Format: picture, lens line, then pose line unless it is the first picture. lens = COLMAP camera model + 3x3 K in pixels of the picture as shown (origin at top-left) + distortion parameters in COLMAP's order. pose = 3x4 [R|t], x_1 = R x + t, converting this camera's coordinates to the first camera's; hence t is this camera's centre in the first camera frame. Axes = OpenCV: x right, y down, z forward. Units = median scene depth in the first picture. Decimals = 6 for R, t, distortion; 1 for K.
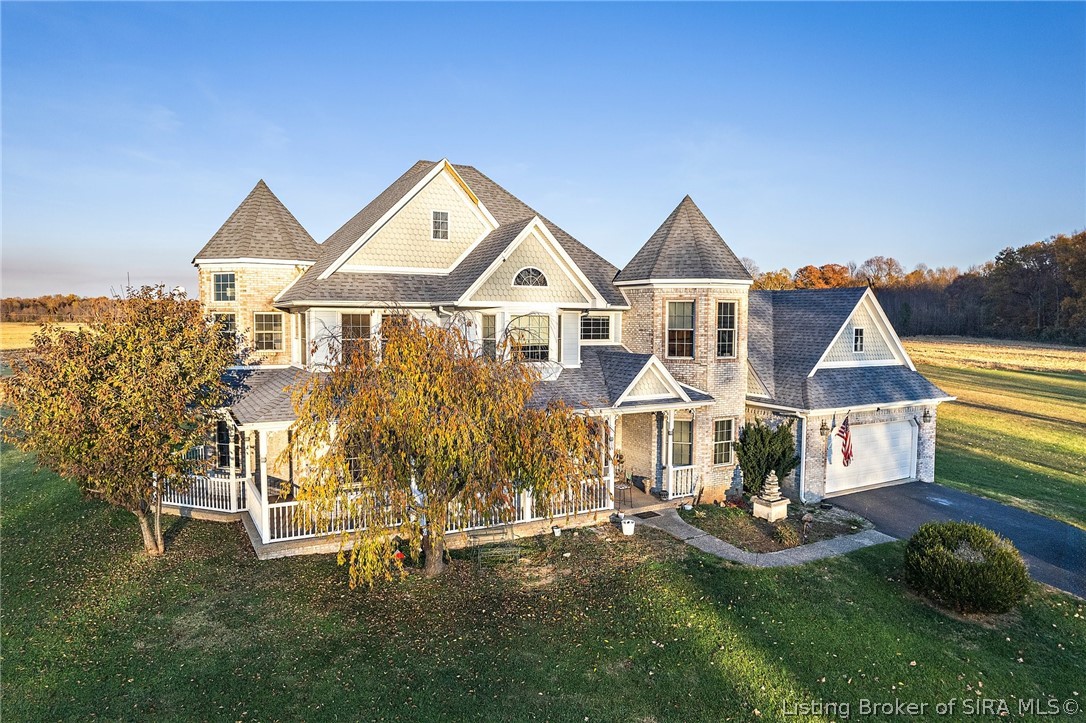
lens RADIAL K [[688.3, 0, 543.1], [0, 688.3, 390.1], [0, 0, 1]] dist [-0.002342, 0.000087]
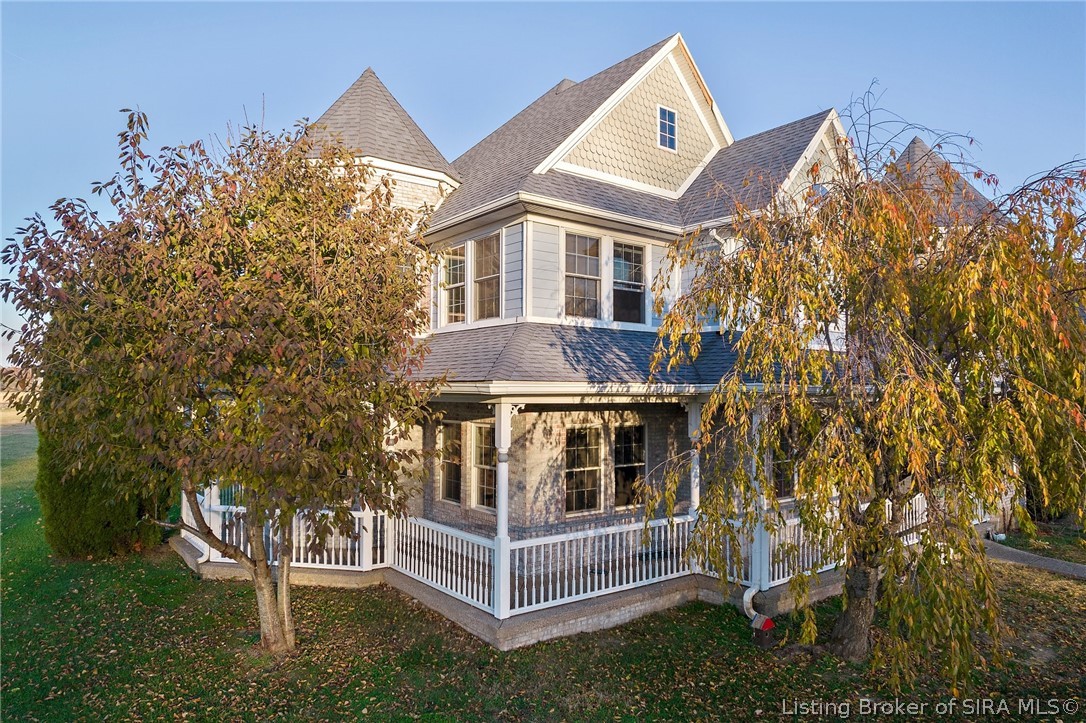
lens RADIAL K [[688.3, 0, 543.1], [0, 688.3, 390.1], [0, 0, 1]] dist [-0.002342, 0.000087]
pose [[0.987011, 0.001033, 0.160649, -0.396231], [0.016050, 0.994342, -0.105007, 0.090883], [-0.159848, 0.106222, 0.981410, 0.396208]]
